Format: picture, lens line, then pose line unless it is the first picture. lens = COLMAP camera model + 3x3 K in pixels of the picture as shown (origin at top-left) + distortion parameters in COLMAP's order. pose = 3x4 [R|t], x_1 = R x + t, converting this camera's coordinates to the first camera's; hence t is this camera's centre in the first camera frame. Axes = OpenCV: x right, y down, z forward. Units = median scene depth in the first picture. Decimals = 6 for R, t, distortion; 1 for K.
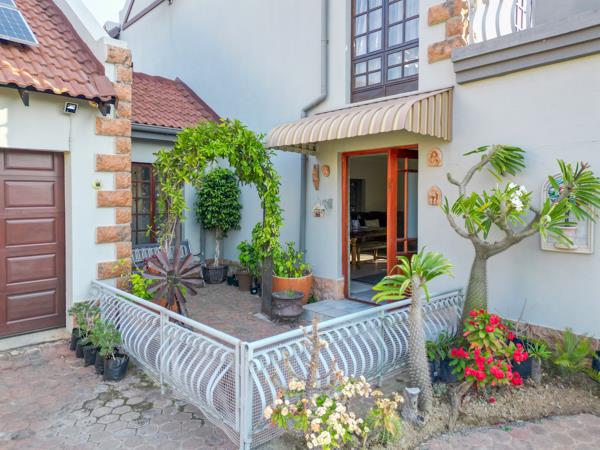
lens RADIAL K [[416.4, 0, 282.1], [0, 416.4, 209.5], [0, 0, 1]] dist [0.062235, -0.050480]
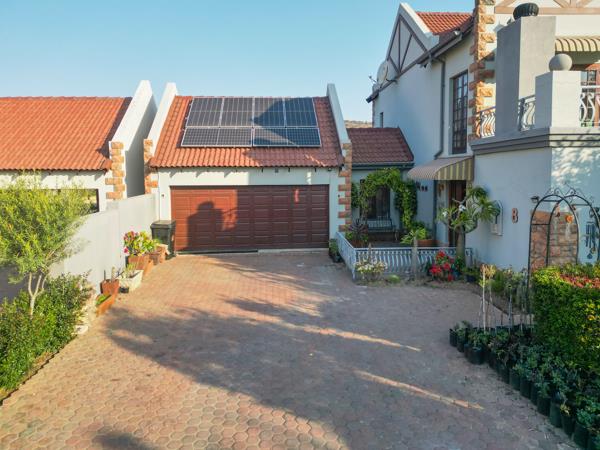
lens RADIAL K [[416.4, 0, 314.6], [0, 416.4, 206.5], [0, 0, 1]] dist [0.062235, -0.050480]
pose [[0.791878, 0.044155, -0.609080, 1.036600], [-0.006698, 0.997951, 0.063638, -0.155854], [0.610642, -0.046314, 0.790551, -1.169899]]
